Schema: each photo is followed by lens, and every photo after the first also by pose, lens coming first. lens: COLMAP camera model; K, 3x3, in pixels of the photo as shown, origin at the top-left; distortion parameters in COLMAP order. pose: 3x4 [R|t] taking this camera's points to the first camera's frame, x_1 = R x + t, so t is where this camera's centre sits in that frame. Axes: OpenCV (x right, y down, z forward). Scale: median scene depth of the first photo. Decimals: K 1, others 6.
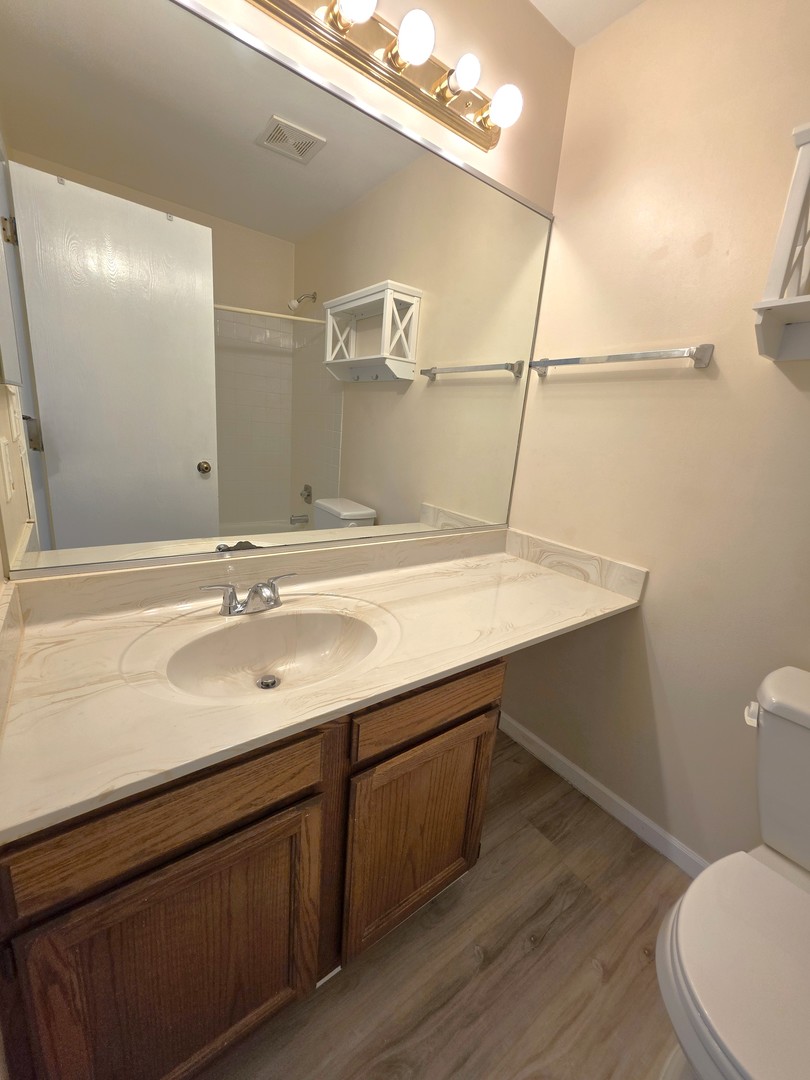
lens RADIAL K [[445.9, 0, 405.0], [0, 445.9, 540.0], [0, 0, 1]] dist [0.010818, 0.000473]
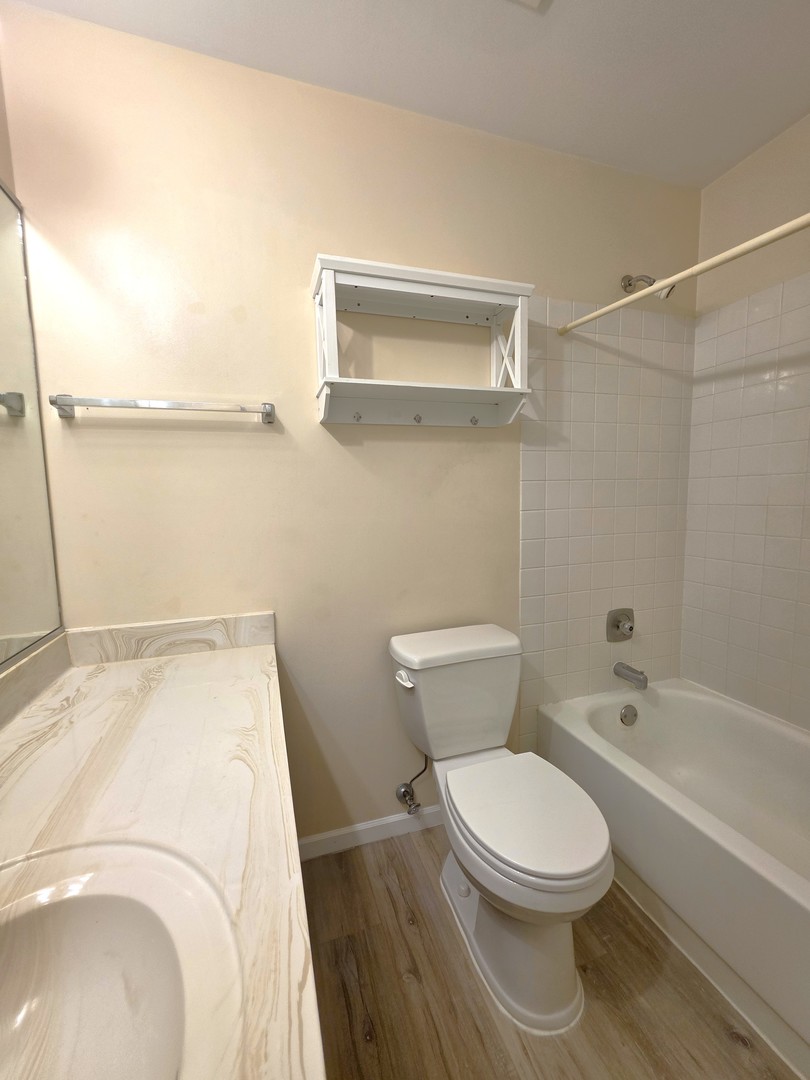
lens RADIAL K [[445.9, 0, 405.0], [0, 445.9, 540.0], [0, 0, 1]] dist [0.010818, 0.000473]
pose [[0.301139, -0.183761, 0.935707, -0.271482], [0.279778, 0.955098, 0.097528, -0.096443], [-0.911614, 0.232421, 0.339030, 0.307055]]
